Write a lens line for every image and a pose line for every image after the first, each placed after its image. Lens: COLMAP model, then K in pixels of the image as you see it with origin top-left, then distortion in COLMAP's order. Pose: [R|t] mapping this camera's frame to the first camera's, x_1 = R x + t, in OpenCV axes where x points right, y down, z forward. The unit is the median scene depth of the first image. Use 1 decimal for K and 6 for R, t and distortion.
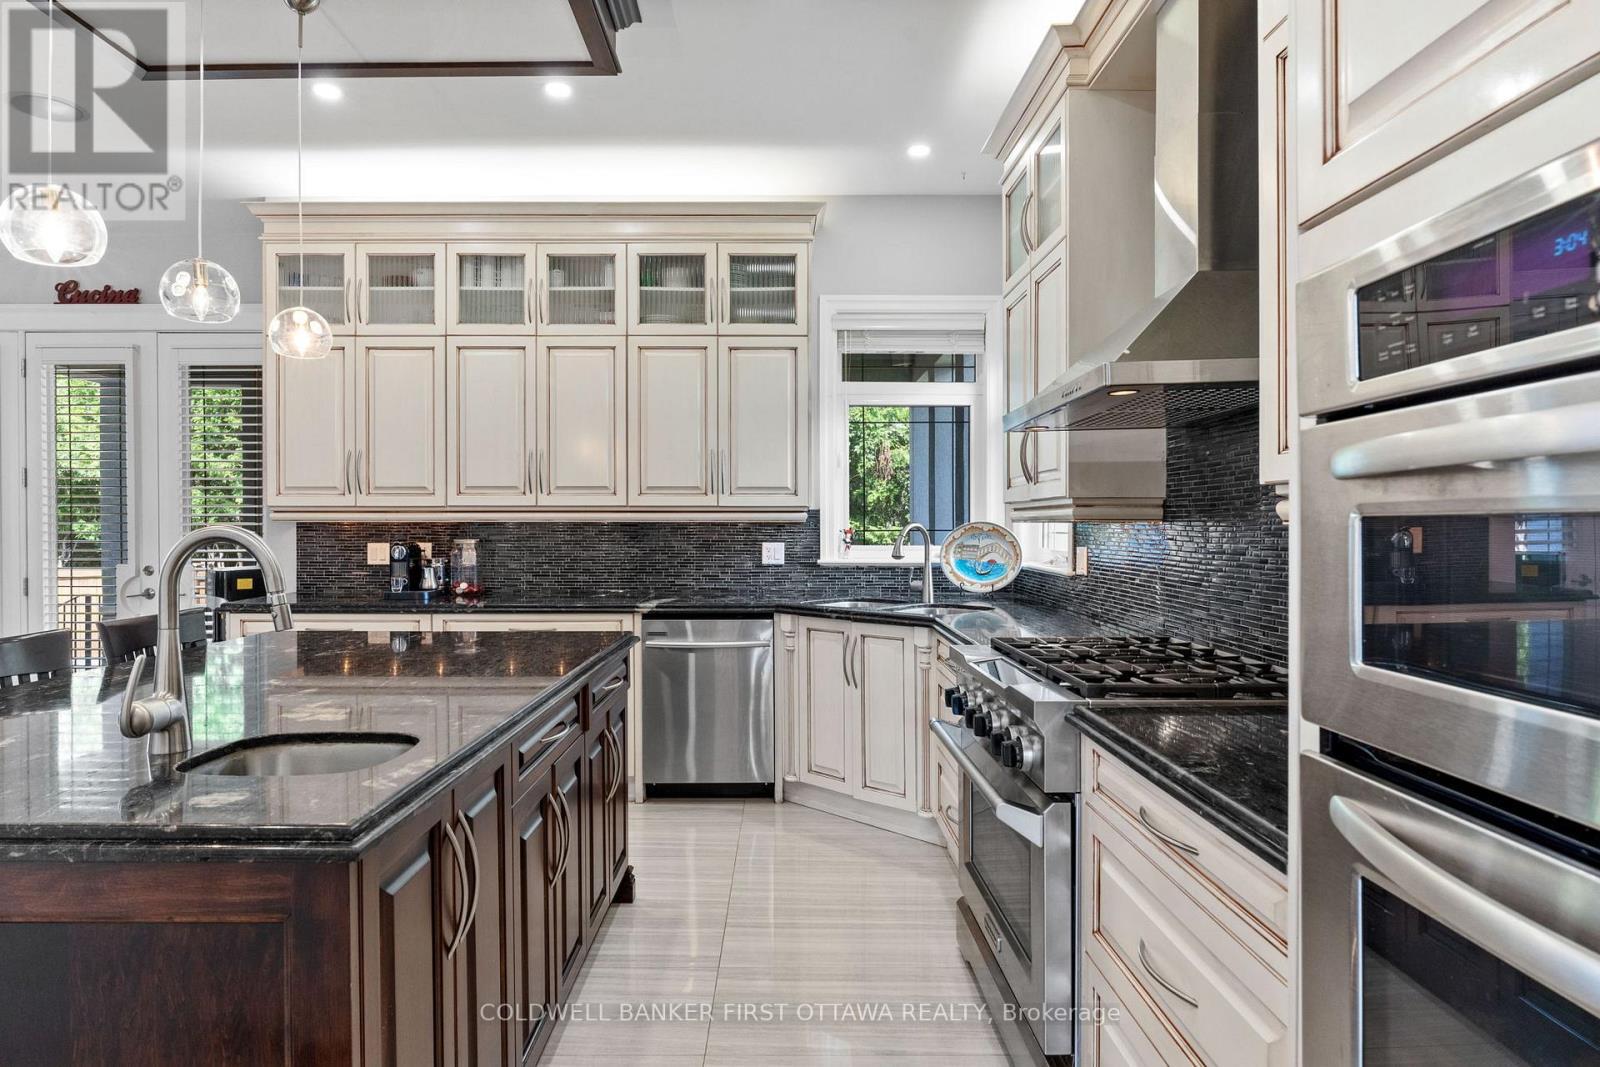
lens RADIAL K [[922.4, 0, 798.8], [0, 922.4, 533.3], [0, 0, 1]] dist [-0.016124, 0.000695]
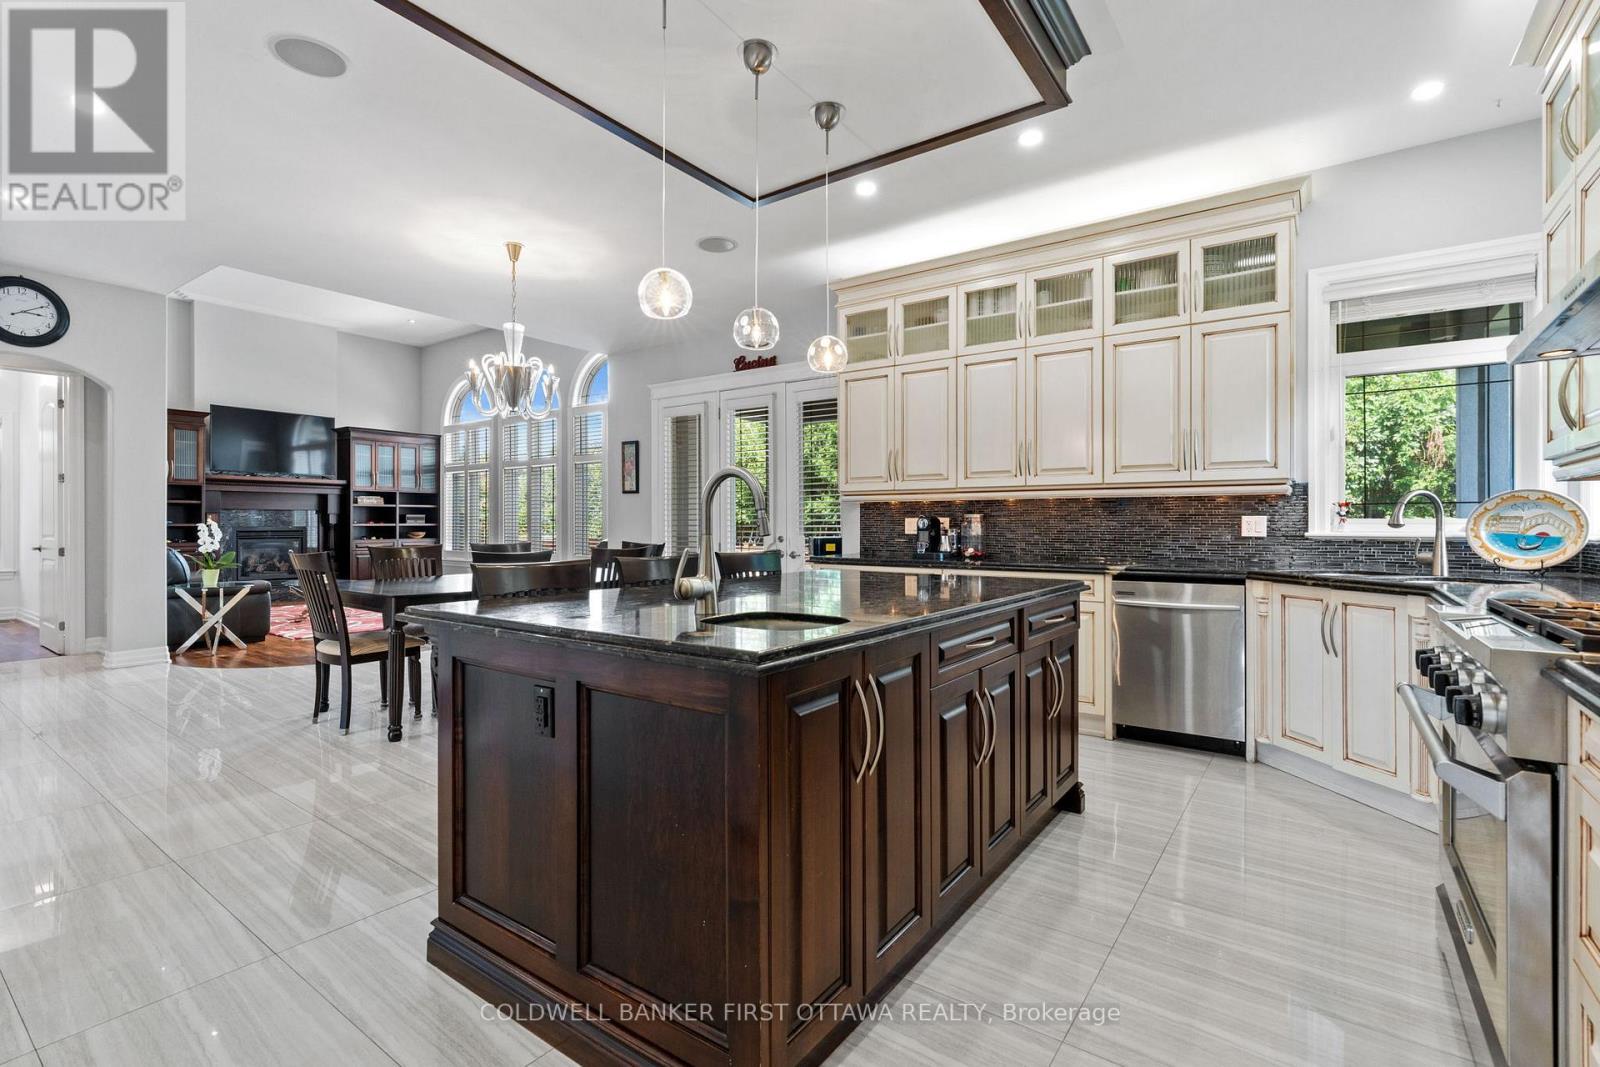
lens RADIAL K [[739.1, 0, 793.8], [0, 739.1, 527.7], [0, 0, 1]] dist [-0.017794, 0.004585]
pose [[0.804089, 0.002604, -0.594503, 0.051821], [-0.003342, 0.999994, -0.000139, 0.027408], [0.594499, 0.002098, 0.804094, 0.024179]]
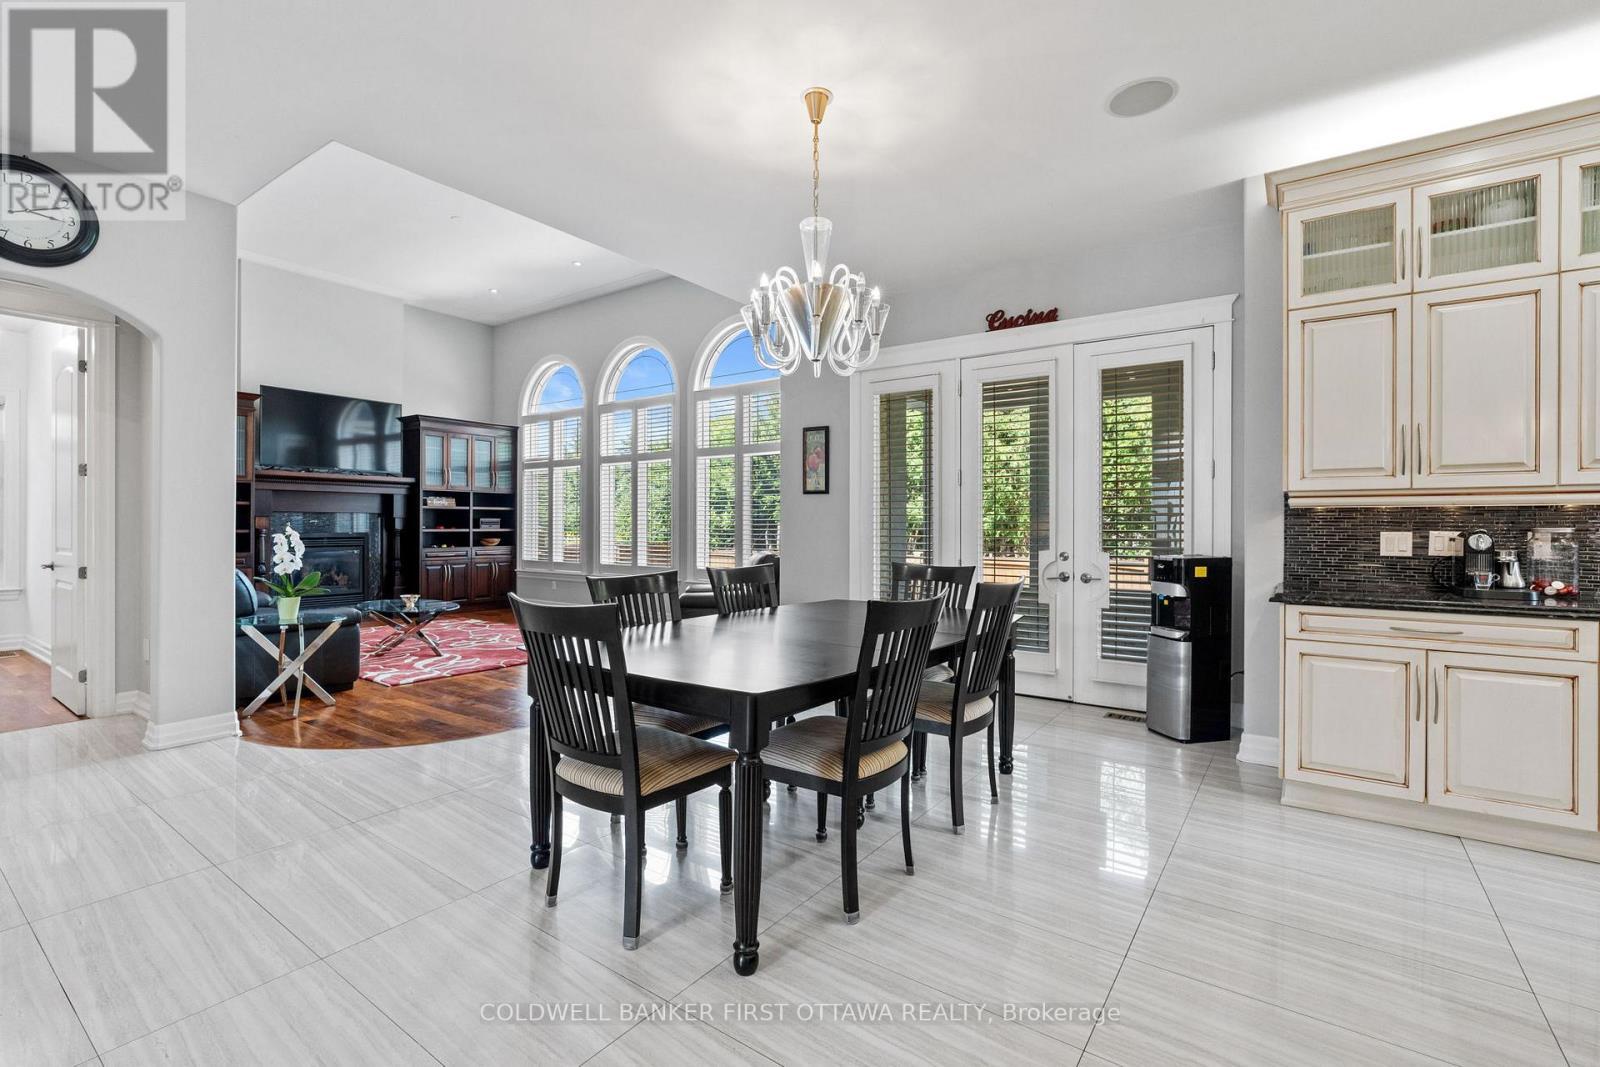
lens RADIAL K [[739.1, 0, 809.8], [0, 739.1, 528.7], [0, 0, 1]] dist [-0.017794, 0.004585]
pose [[0.805176, 0.003823, -0.593024, -0.530950], [-0.006307, 0.999978, -0.002117, 0.013536], [0.593003, 0.005445, 0.805182, 0.102235]]
